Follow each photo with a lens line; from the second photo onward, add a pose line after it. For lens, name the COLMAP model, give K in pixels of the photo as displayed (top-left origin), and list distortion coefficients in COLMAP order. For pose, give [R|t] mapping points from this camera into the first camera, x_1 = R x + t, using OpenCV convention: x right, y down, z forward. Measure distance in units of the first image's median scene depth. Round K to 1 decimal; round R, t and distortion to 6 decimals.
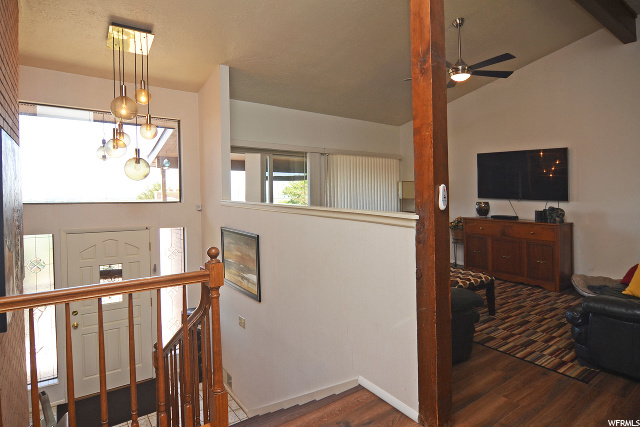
lens RADIAL K [[359.4, 0, 315.2], [0, 359.4, 209.7], [0, 0, 1]] dist [-0.005637, -0.008879]
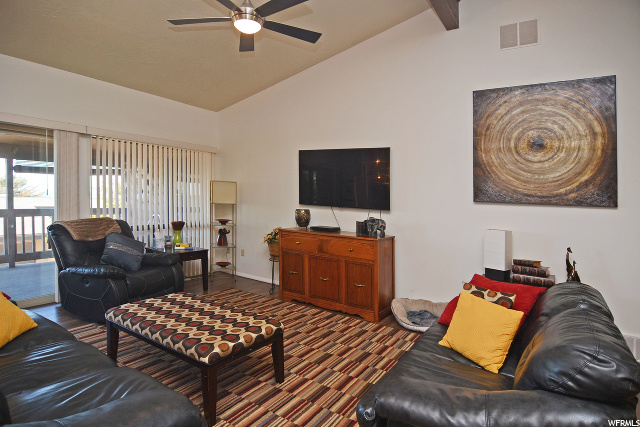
lens RADIAL K [[359.4, 0, 319.8], [0, 359.4, 211.0], [0, 0, 1]] dist [-0.005637, -0.008879]
pose [[0.930813, 0.013241, 0.365255, 0.233638], [-0.011052, 0.999906, -0.008081, -0.013913], [-0.365328, 0.003485, 0.930872, 0.260120]]
